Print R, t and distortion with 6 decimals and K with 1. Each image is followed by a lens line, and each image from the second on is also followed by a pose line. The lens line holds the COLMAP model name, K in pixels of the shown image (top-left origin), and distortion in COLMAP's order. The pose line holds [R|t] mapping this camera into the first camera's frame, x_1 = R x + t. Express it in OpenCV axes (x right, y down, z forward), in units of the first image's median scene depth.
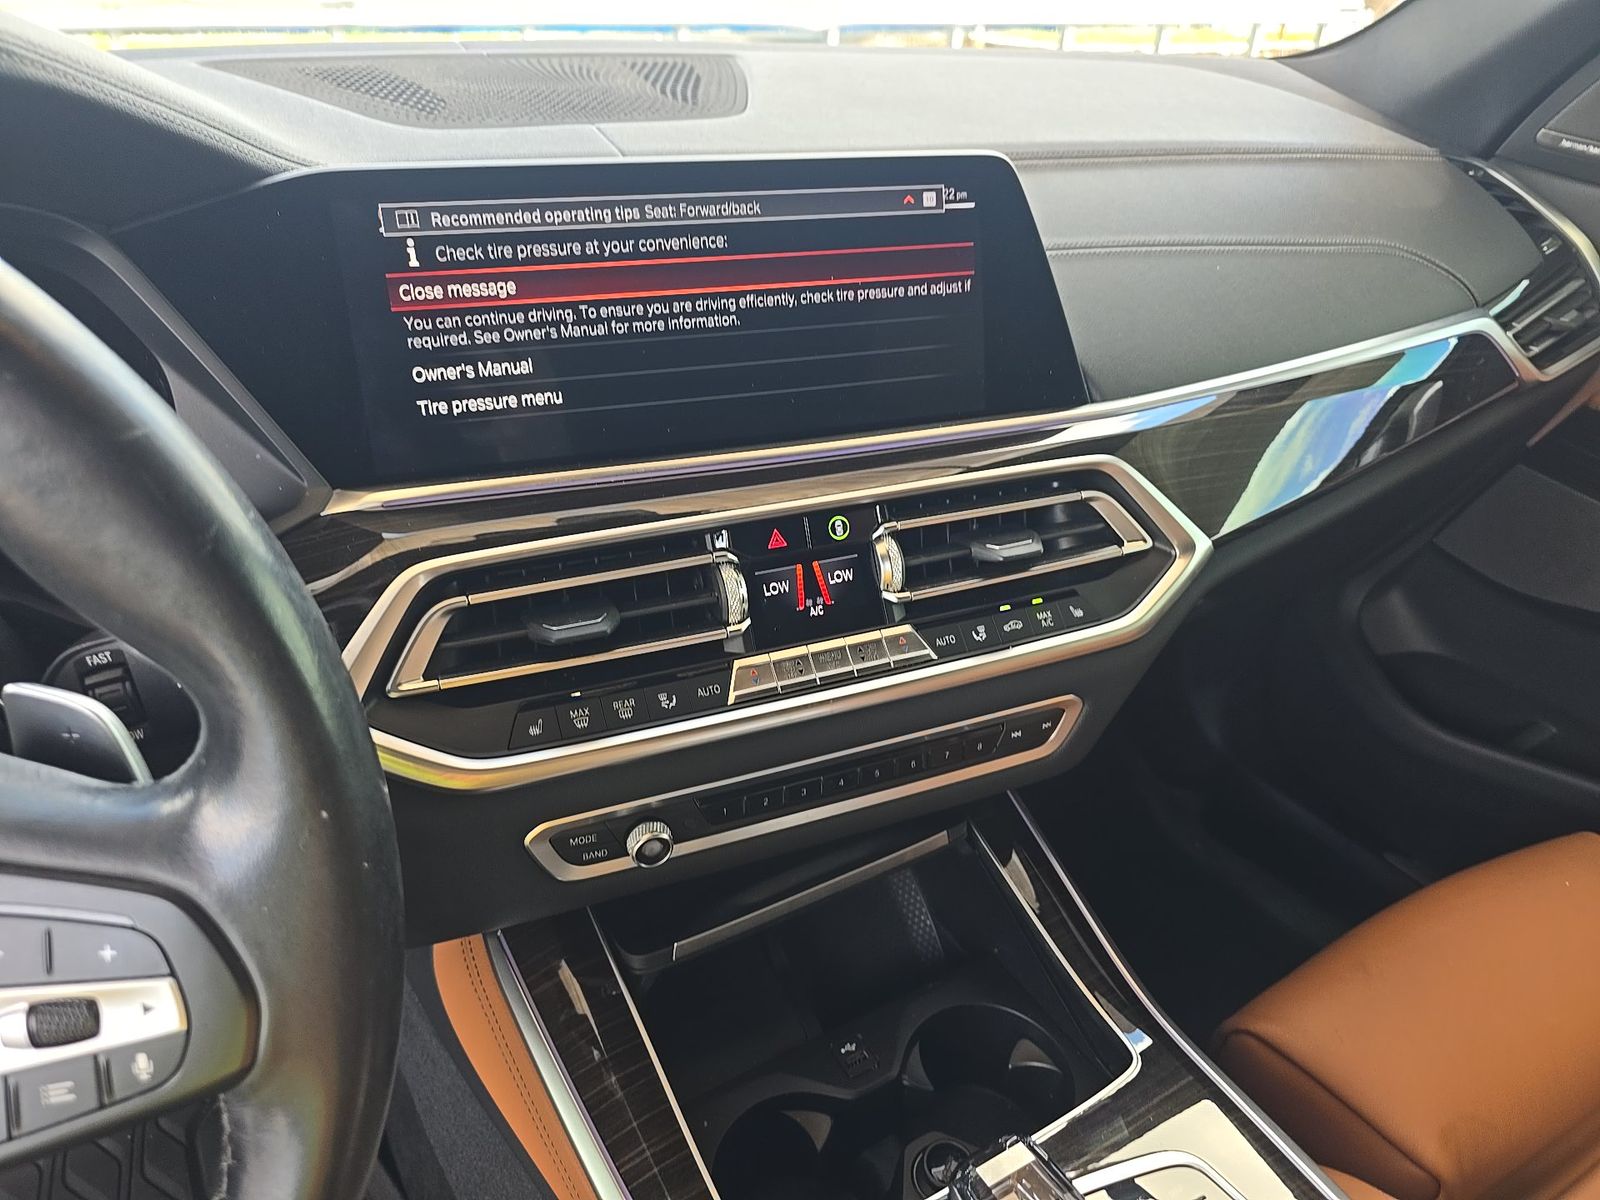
lens RADIAL K [[1055.2, 0, 800.0], [0, 1055.2, 600.0], [0, 0, 1]] dist [0.002945, -0.000752]
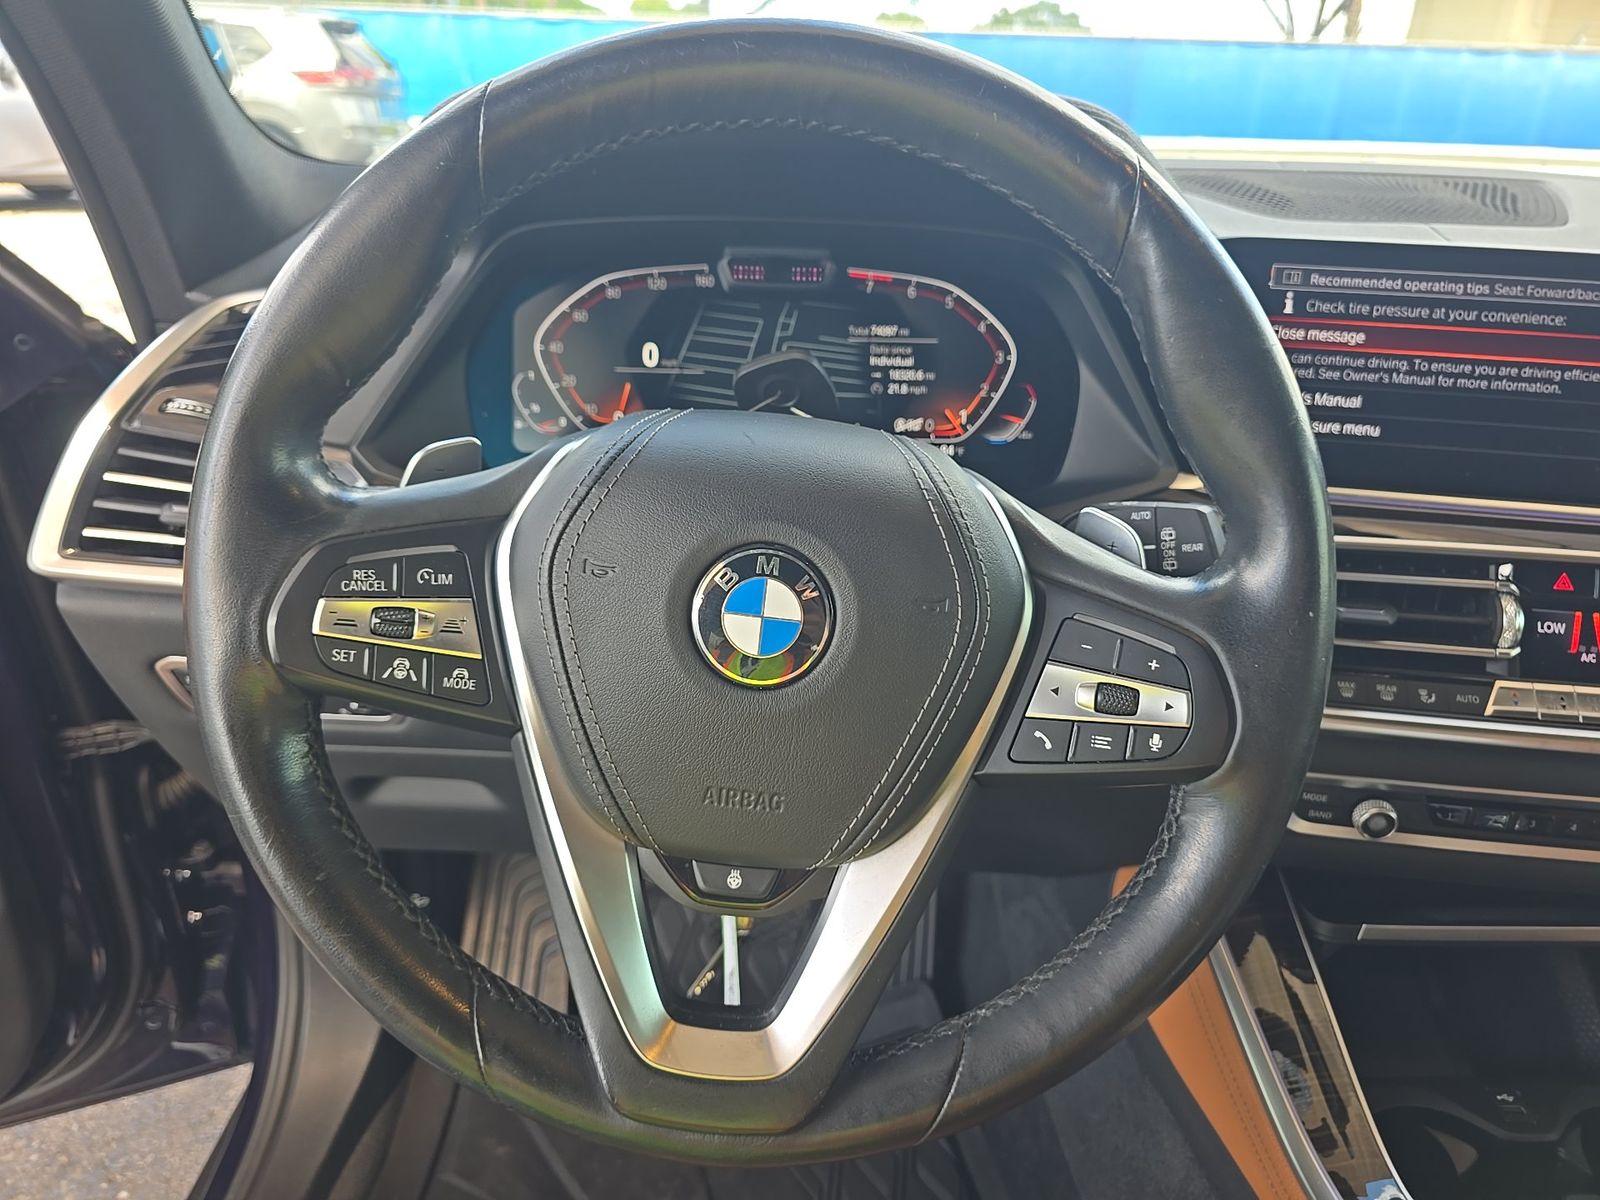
lens RADIAL K [[1085.2, 0, 800.0], [0, 1085.2, 600.0], [0, 0, 1]] dist [-0.000621, -0.003171]
pose [[0.866632, 0.202968, -0.455800, -0.196437], [-0.257760, 0.964301, -0.060685, 0.236605], [0.427211, 0.170079, 0.888011, -0.338451]]
